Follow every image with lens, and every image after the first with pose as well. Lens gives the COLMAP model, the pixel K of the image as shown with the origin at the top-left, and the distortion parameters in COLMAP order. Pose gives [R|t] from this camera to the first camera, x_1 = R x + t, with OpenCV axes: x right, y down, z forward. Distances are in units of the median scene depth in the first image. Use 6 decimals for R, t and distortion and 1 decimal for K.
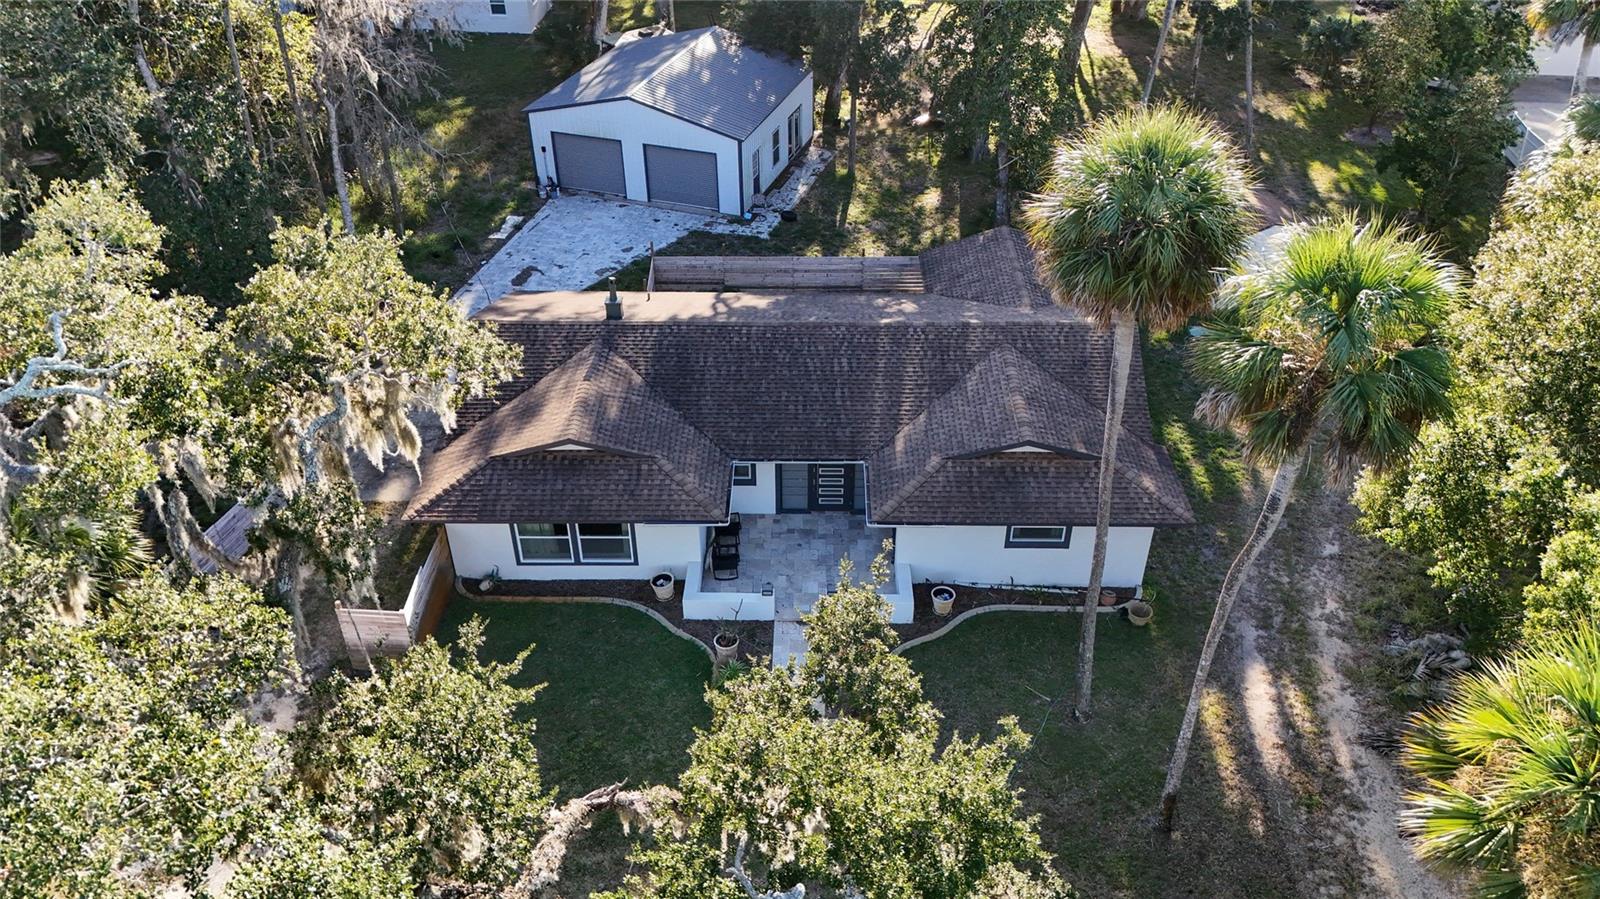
lens RADIAL K [[1156.9, 0, 800.0], [0, 1156.9, 449.5], [0, 0, 1]] dist [0.053293, -0.065551]
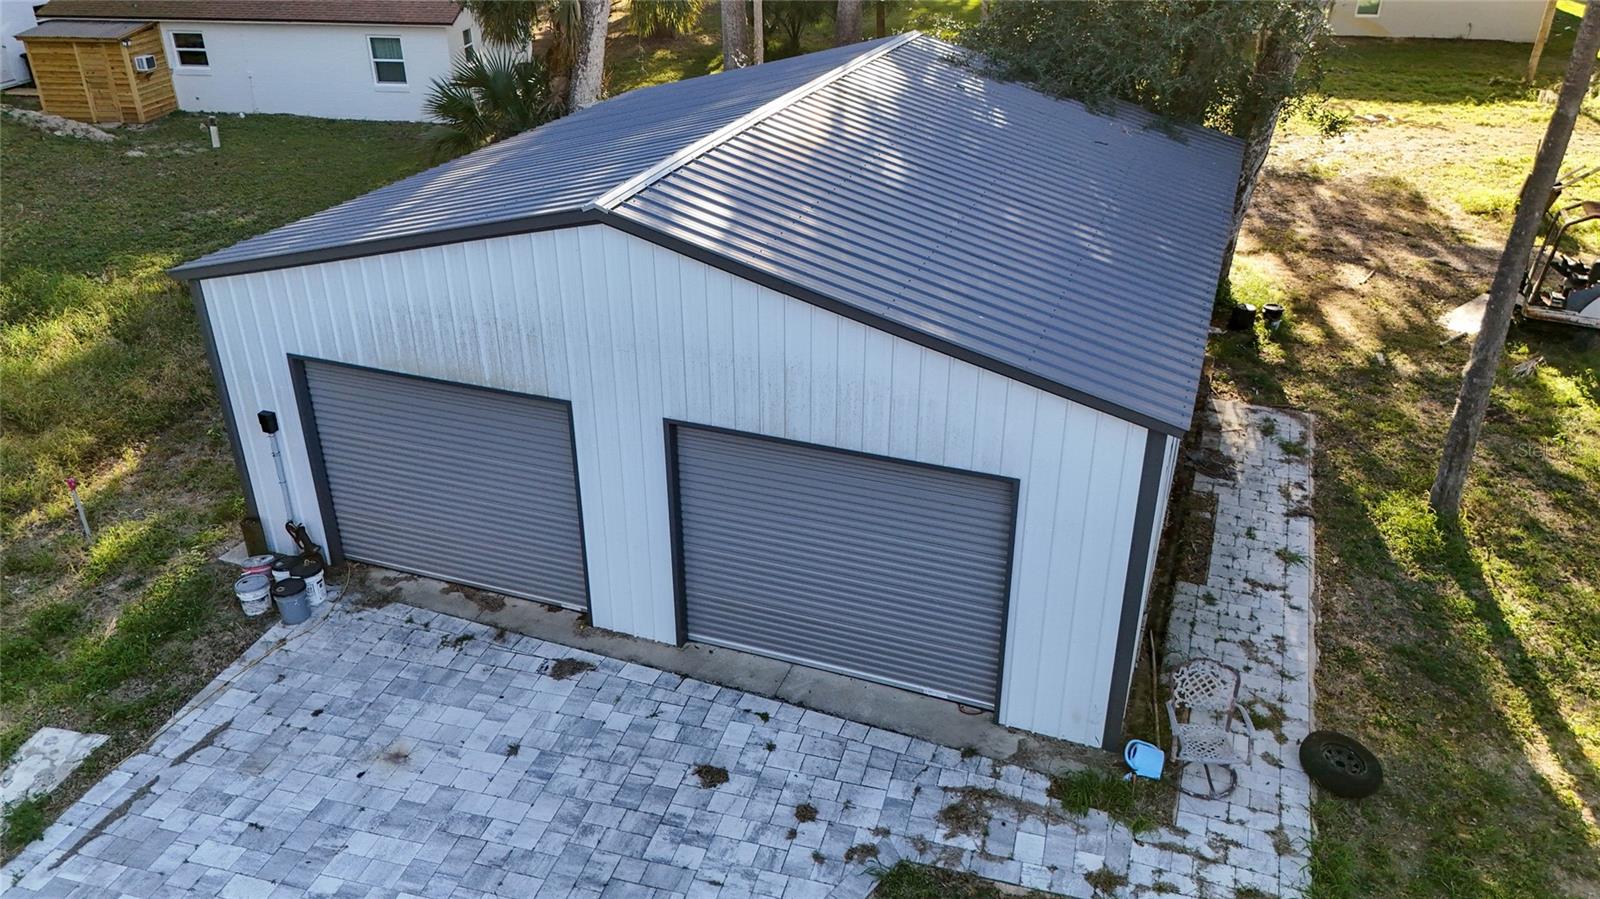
lens RADIAL K [[1156.9, 0, 800.0], [0, 1156.9, 449.5], [0, 0, 1]] dist [0.053293, -0.065551]
pose [[0.999202, 0.018012, -0.035648, -0.098152], [-0.022902, 0.989618, -0.141888, -0.219826], [0.032722, 0.142591, 0.989241, 0.759434]]
